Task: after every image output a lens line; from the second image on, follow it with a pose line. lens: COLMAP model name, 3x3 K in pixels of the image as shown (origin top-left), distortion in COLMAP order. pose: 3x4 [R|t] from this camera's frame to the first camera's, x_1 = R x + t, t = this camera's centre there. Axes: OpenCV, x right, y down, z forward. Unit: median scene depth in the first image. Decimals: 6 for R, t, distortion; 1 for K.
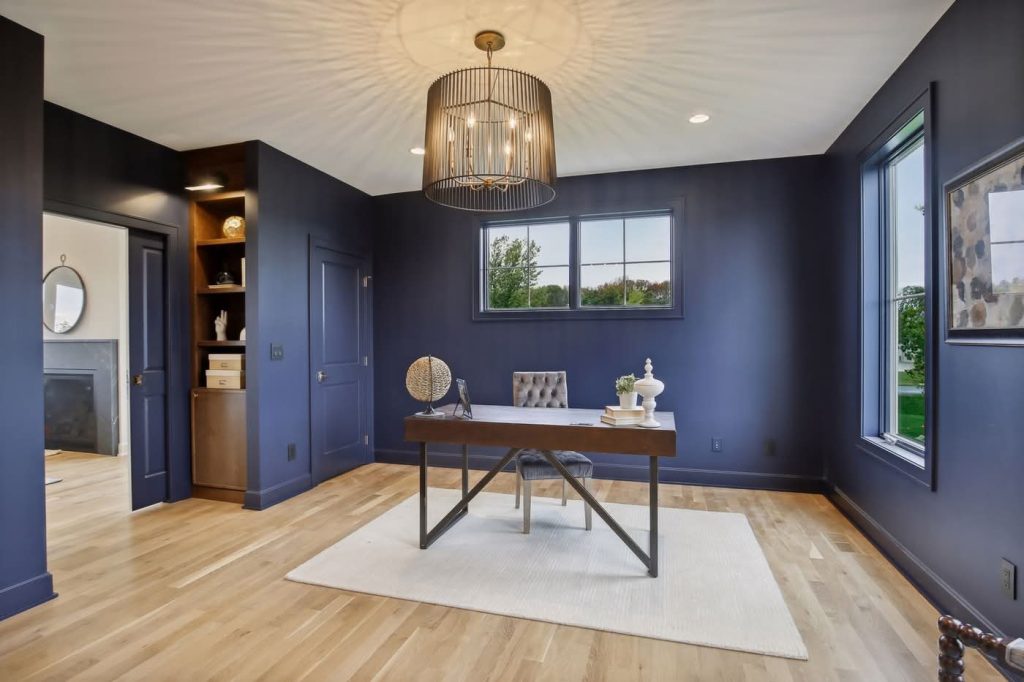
lens RADIAL K [[524.4, 0, 512.0], [0, 524.4, 341.0], [0, 0, 1]] dist [-0.004119, -0.000732]
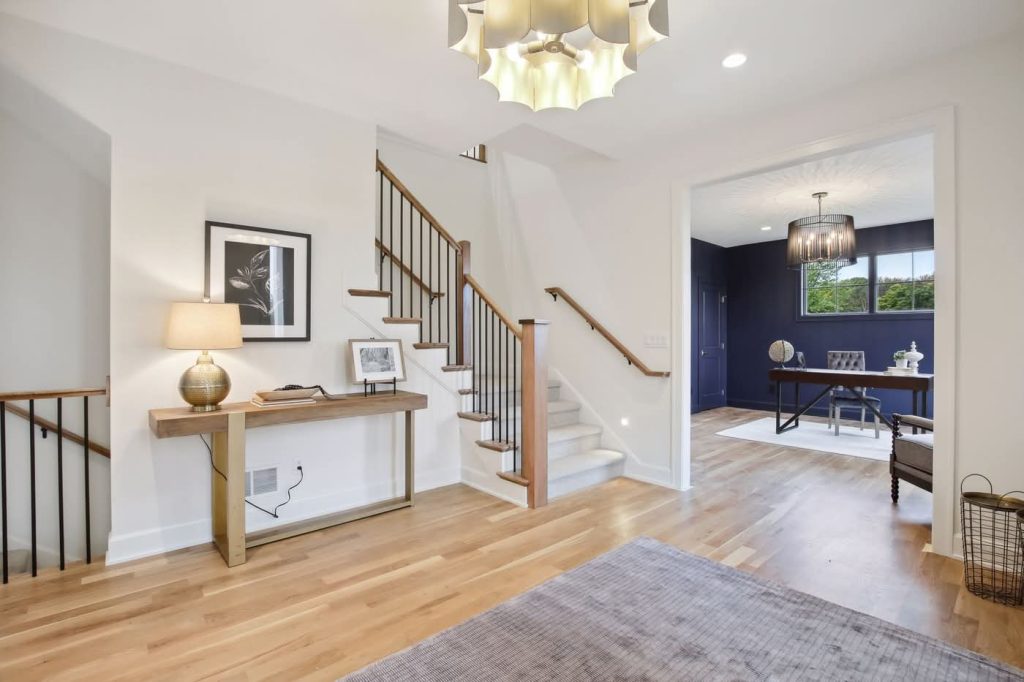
lens RADIAL K [[524.4, 0, 512.0], [0, 524.4, 341.0], [0, 0, 1]] dist [-0.004119, -0.000732]
pose [[0.874161, 0.005867, -0.485602, -0.077600], [-0.004685, 0.999982, 0.003649, 0.026095], [0.485614, -0.000914, 0.874173, -1.134496]]
